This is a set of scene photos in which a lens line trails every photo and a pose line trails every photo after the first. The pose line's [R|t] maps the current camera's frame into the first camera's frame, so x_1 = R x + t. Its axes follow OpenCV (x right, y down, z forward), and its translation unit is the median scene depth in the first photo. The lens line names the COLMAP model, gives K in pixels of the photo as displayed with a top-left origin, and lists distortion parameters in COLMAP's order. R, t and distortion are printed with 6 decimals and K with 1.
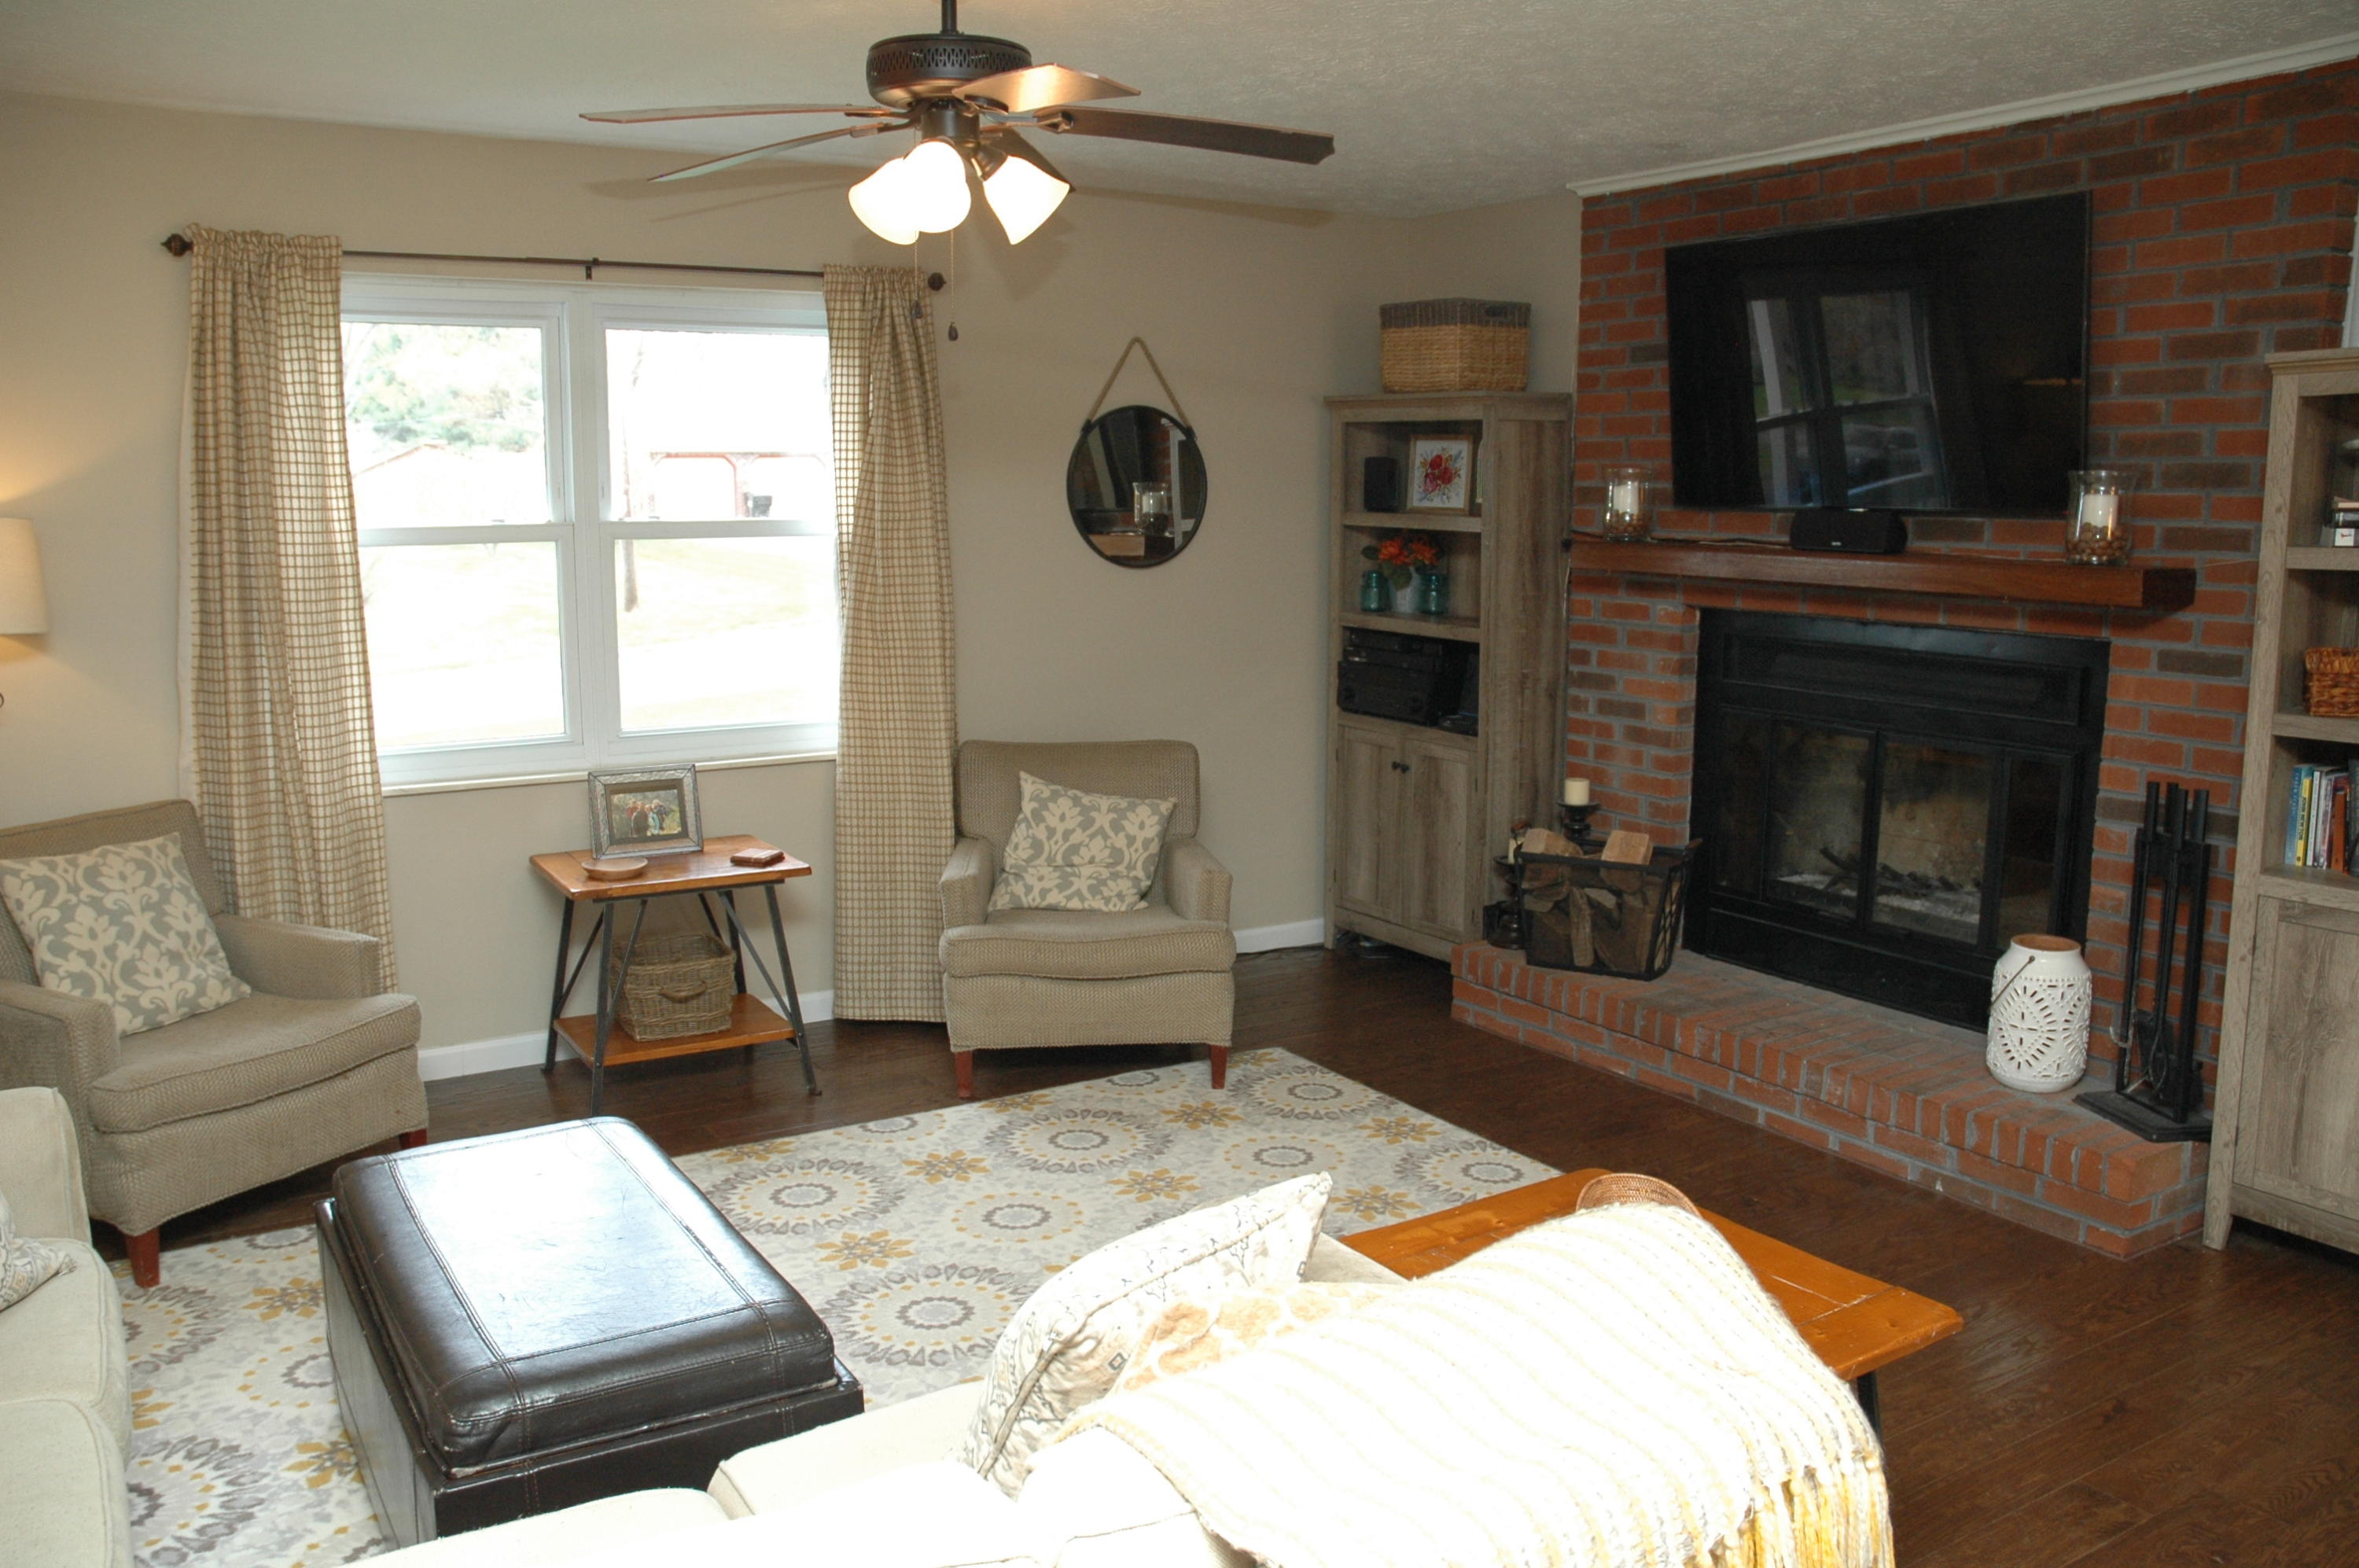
lens RADIAL K [[1860.2, 0, 1170.8], [0, 1860.2, 794.3], [0, 0, 1]] dist [-0.164938, 0.167622]
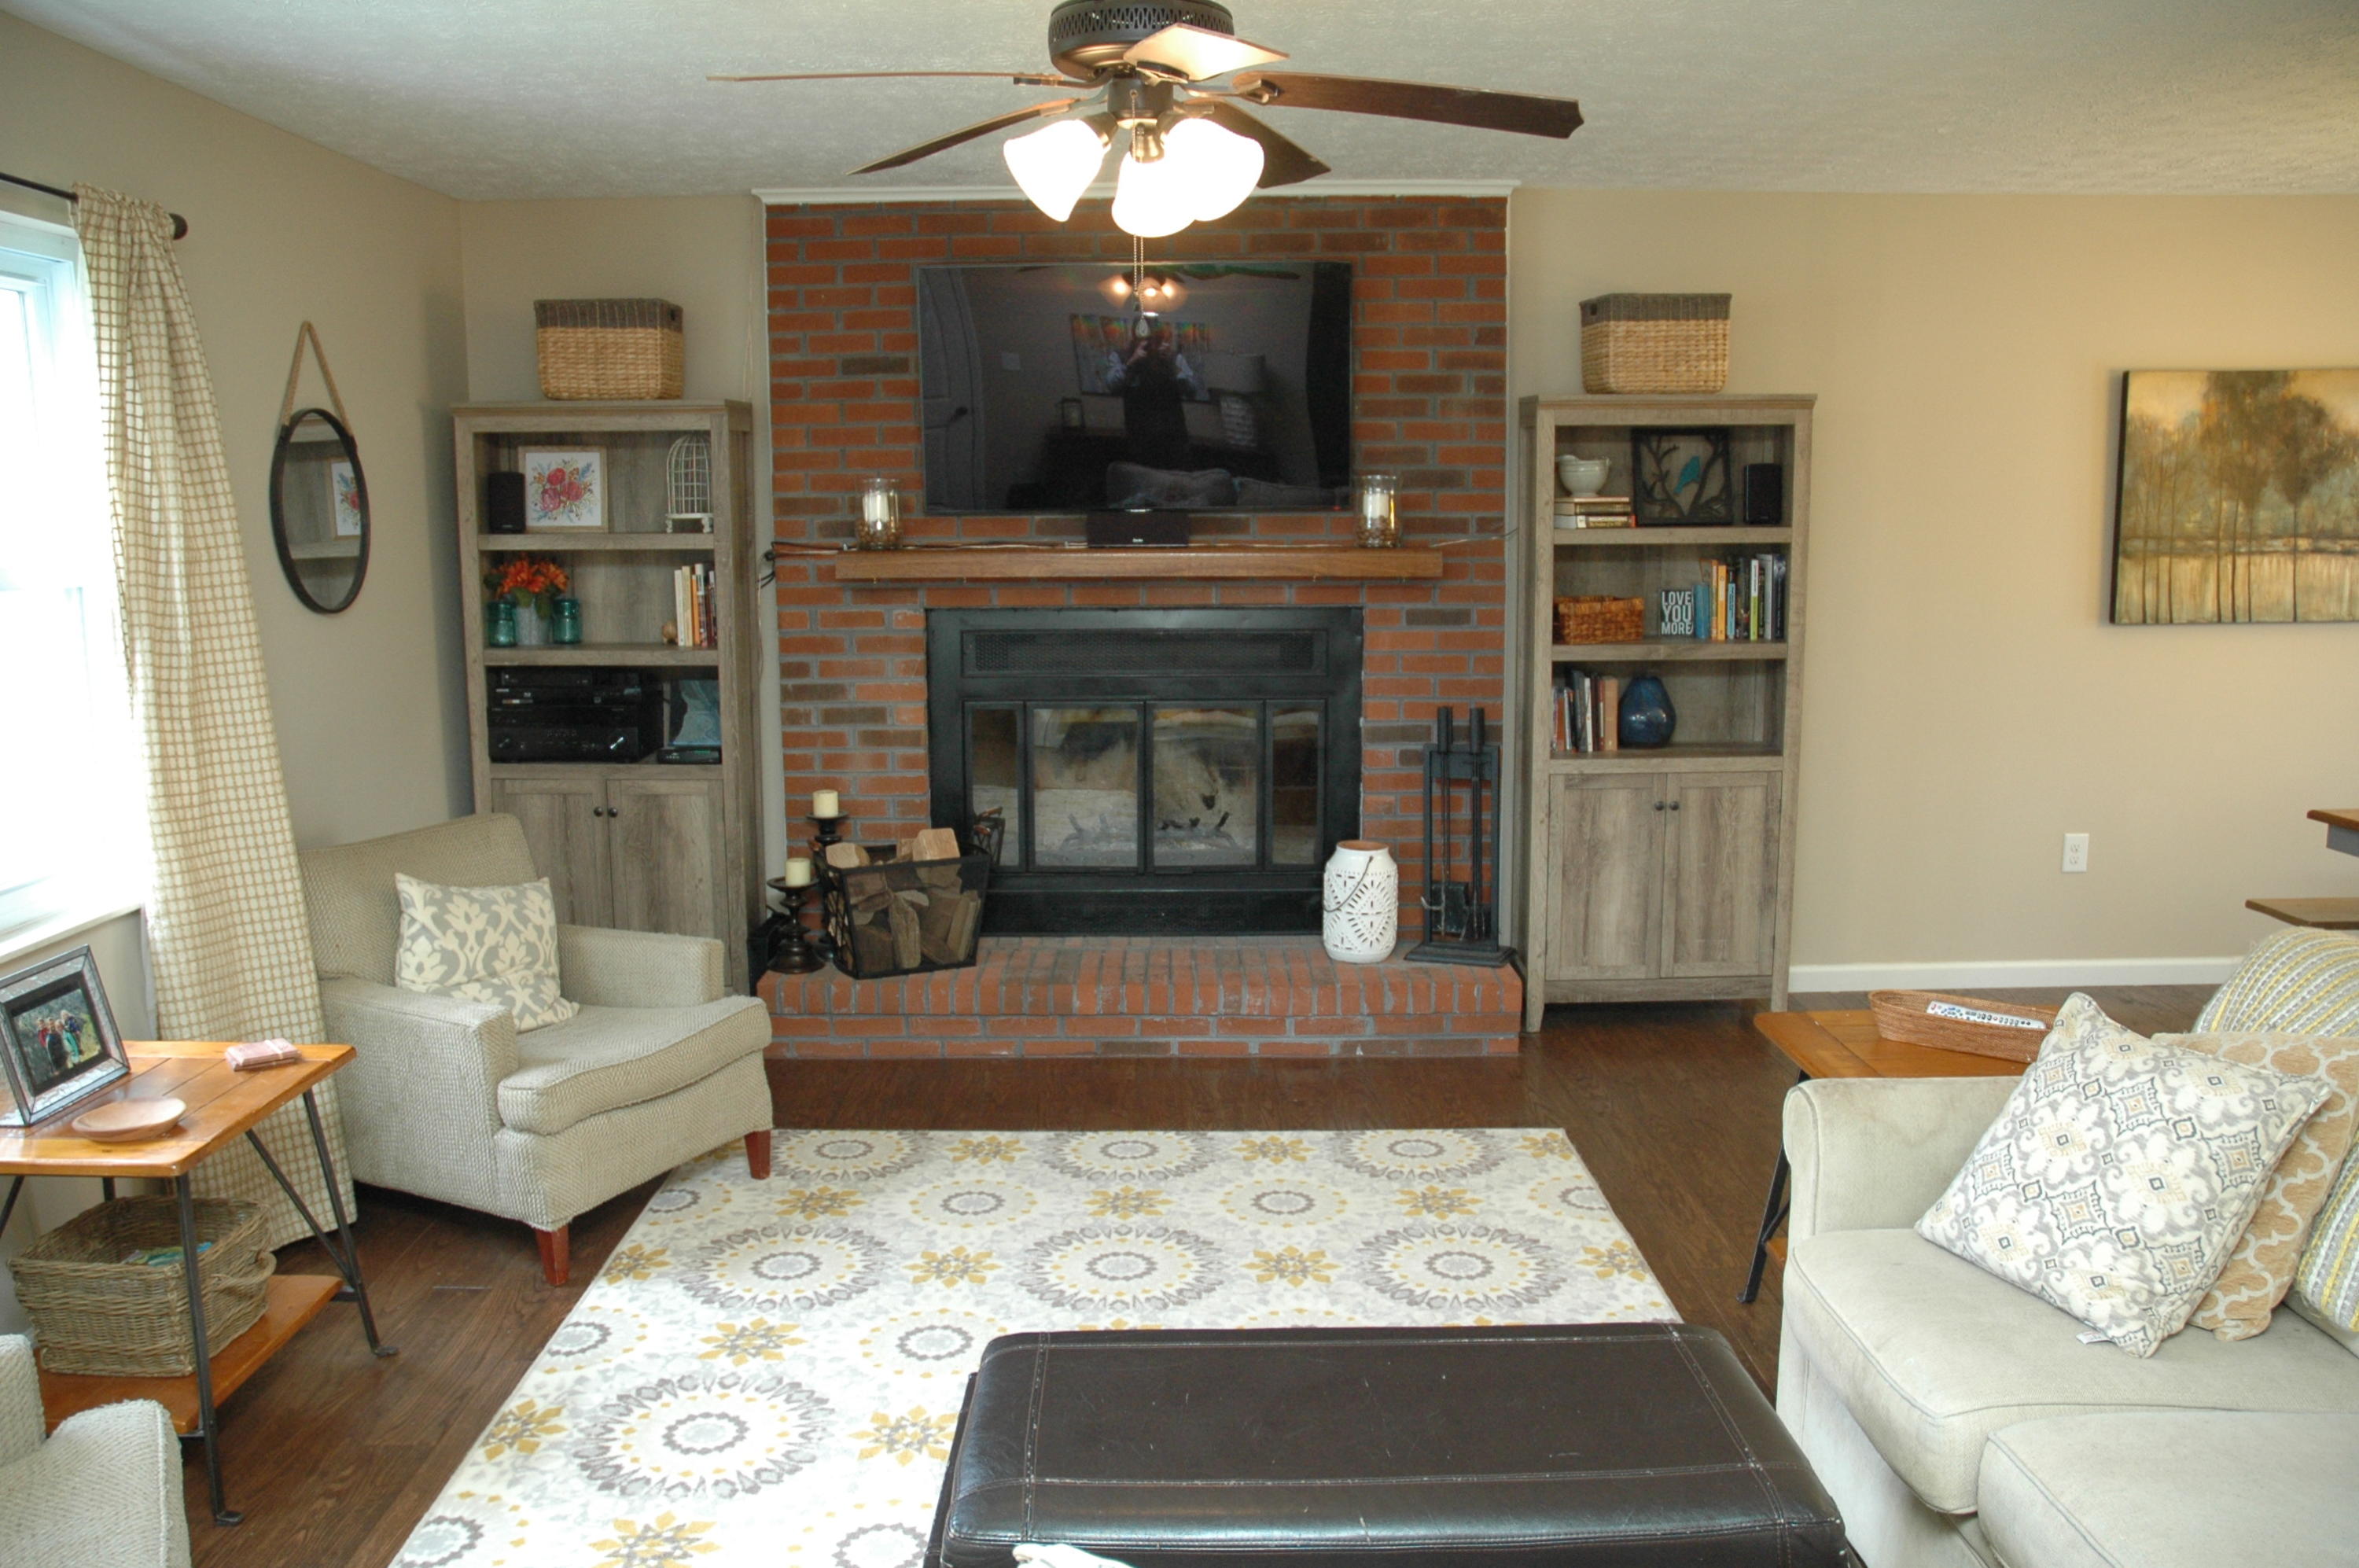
lens RADIAL K [[1860.2, 0, 1170.8], [0, 1860.2, 794.3], [0, 0, 1]] dist [-0.164938, 0.167622]
pose [[0.532650, -0.142000, 0.834338, -0.600290], [0.145921, 0.986469, 0.074735, -0.063090], [-0.833661, 0.081940, 0.546164, 0.350782]]
